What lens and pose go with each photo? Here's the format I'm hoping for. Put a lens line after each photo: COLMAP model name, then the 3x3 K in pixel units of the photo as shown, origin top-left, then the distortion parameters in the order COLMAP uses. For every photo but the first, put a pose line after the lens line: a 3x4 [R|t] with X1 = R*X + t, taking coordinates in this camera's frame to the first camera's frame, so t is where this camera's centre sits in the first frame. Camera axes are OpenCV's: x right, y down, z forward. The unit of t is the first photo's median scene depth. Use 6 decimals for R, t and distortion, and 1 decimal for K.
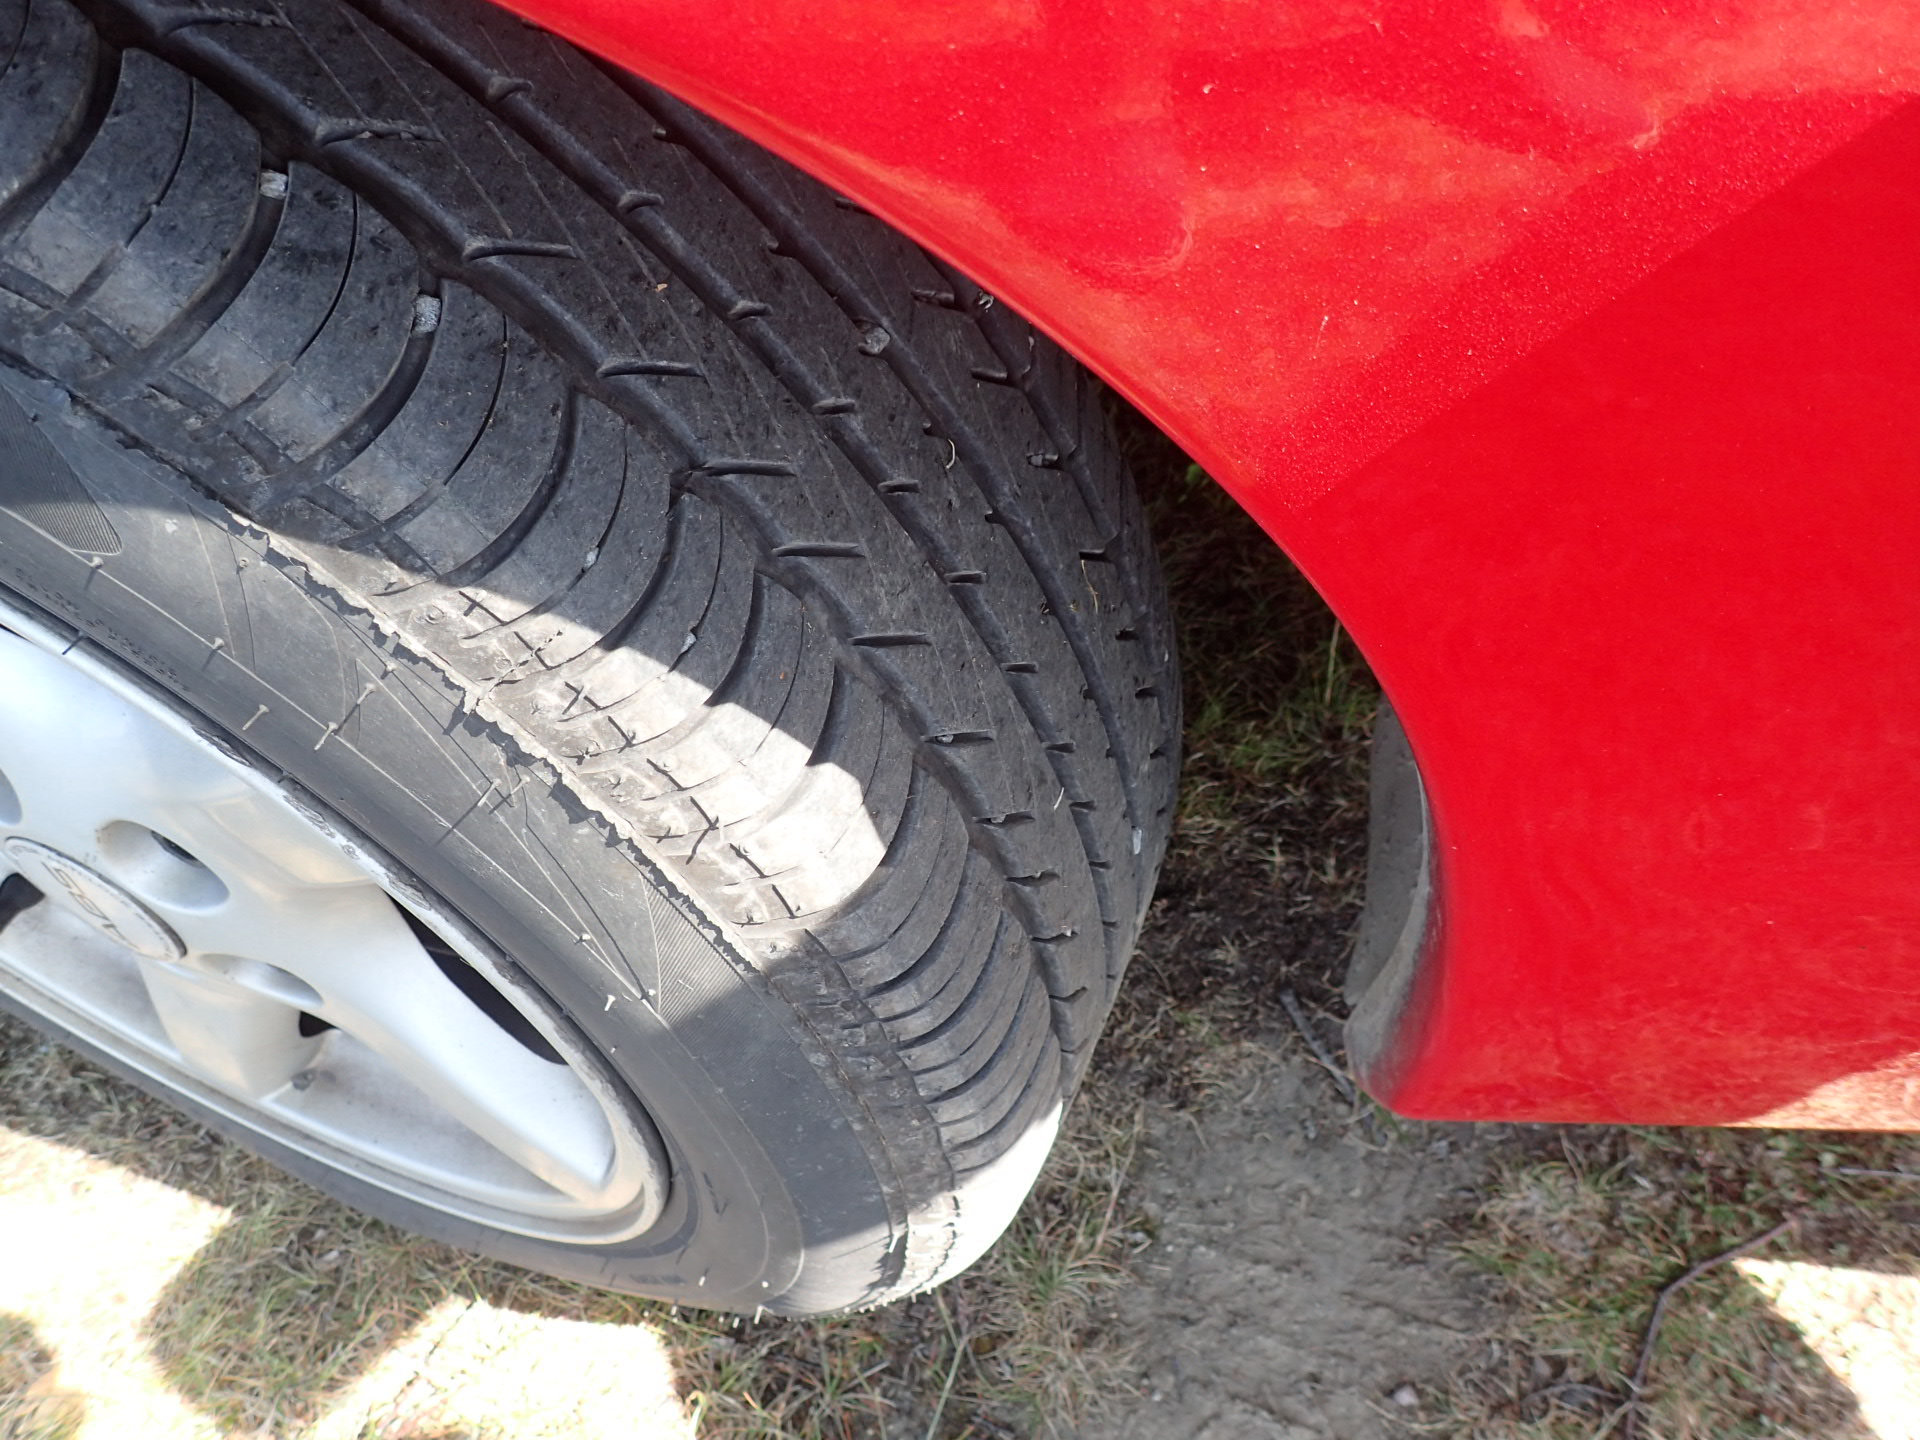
lens RADIAL K [[1425.6, 0, 960.0], [0, 1425.6, 720.0], [0, 0, 1]] dist [-0.000346, 0.005357]
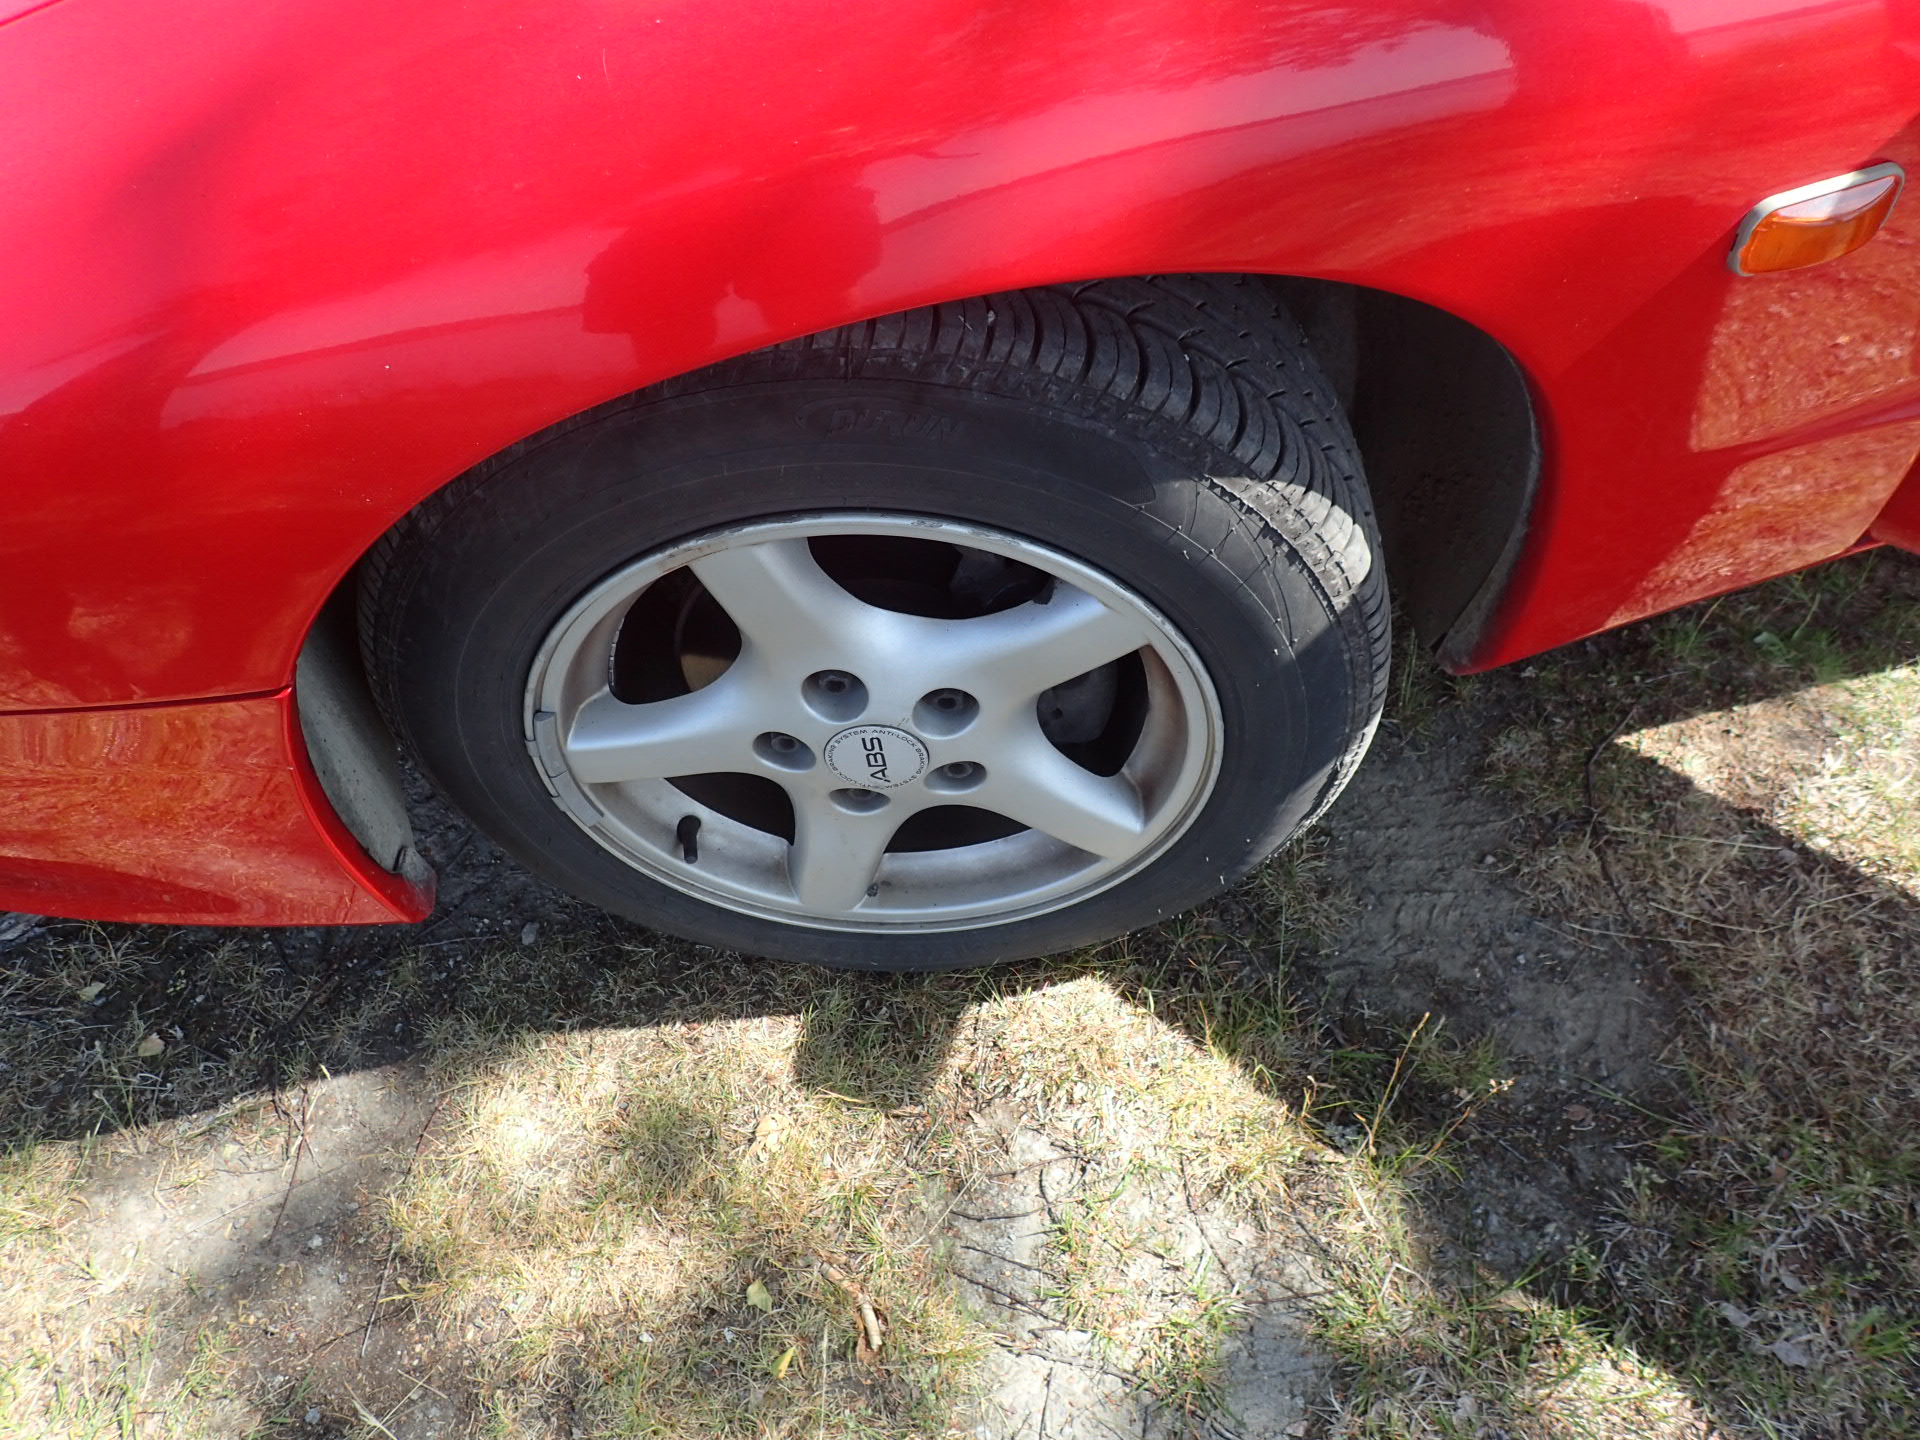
lens RADIAL K [[1425.6, 0, 960.0], [0, 1425.6, 720.0], [0, 0, 1]] dist [-0.000346, 0.005357]
pose [[0.928299, -0.296368, 0.224559, -0.685329], [0.294653, 0.954685, 0.041911, 0.024242], [-0.226804, 0.027261, 0.973559, -0.644794]]
